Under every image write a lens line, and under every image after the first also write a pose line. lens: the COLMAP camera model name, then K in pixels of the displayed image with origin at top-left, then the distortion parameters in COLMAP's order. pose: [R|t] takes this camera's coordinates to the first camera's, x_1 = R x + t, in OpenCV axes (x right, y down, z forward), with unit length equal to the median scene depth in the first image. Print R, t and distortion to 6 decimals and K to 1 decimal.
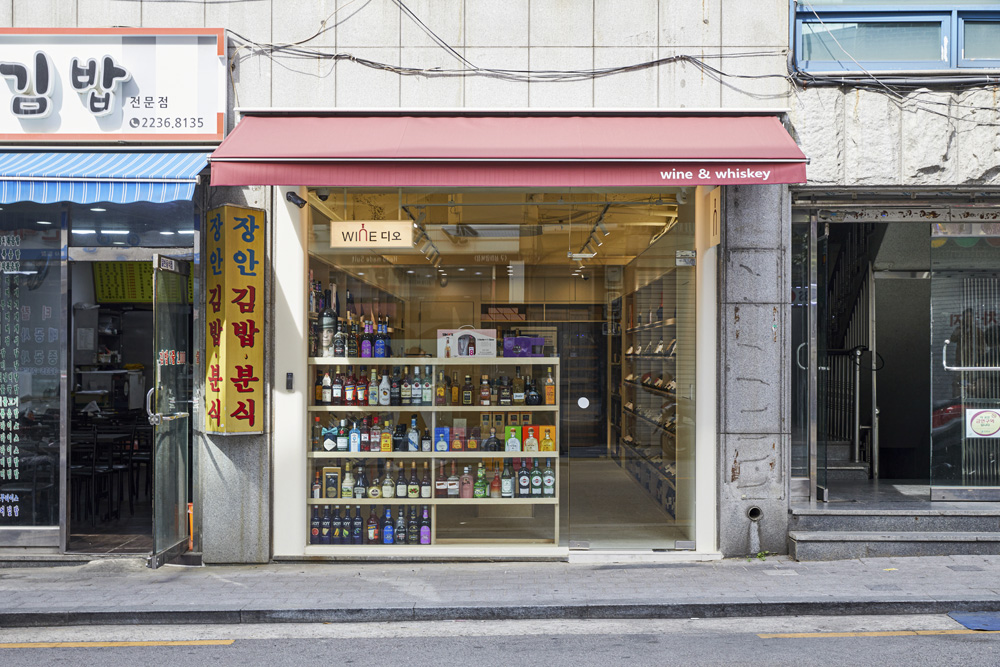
lens RADIAL K [[1409.0, 0, 467.6], [0, 1409.0, 333.6], [0, 0, 1]] dist [0.019990, -0.052615]
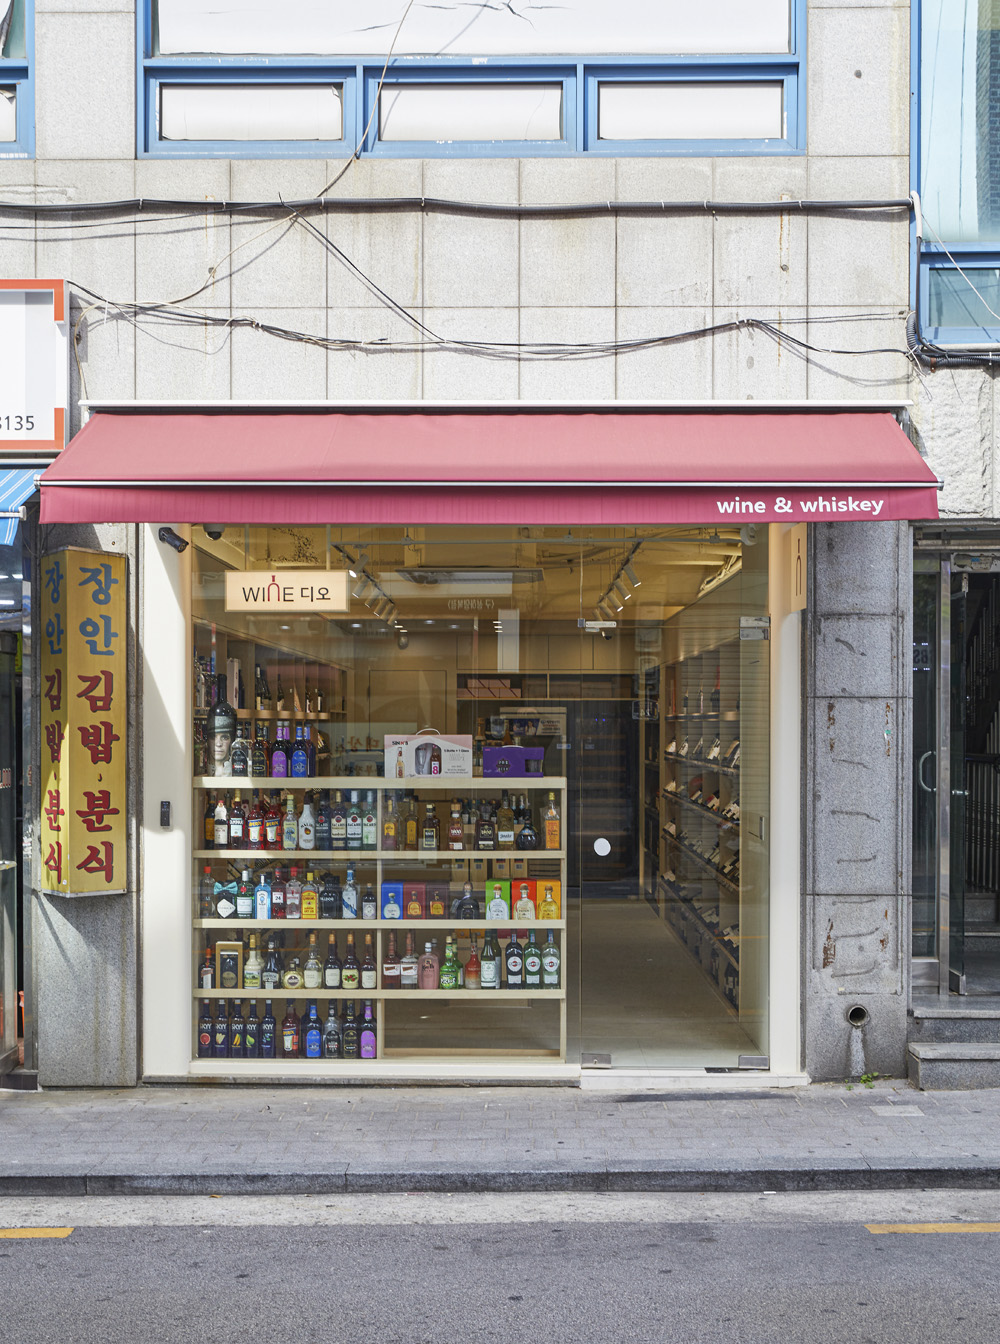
lens RADIAL K [[1648.1, 0, 500.0], [0, 1648.1, 672.0], [0, 0, 1]] dist [0.004256, -0.004373]
pose [[0.999925, -0.007541, 0.009687, 0.026312], [0.007000, 0.998477, 0.054720, -0.076167], [-0.010085, -0.054648, 0.998455, 0.219621]]
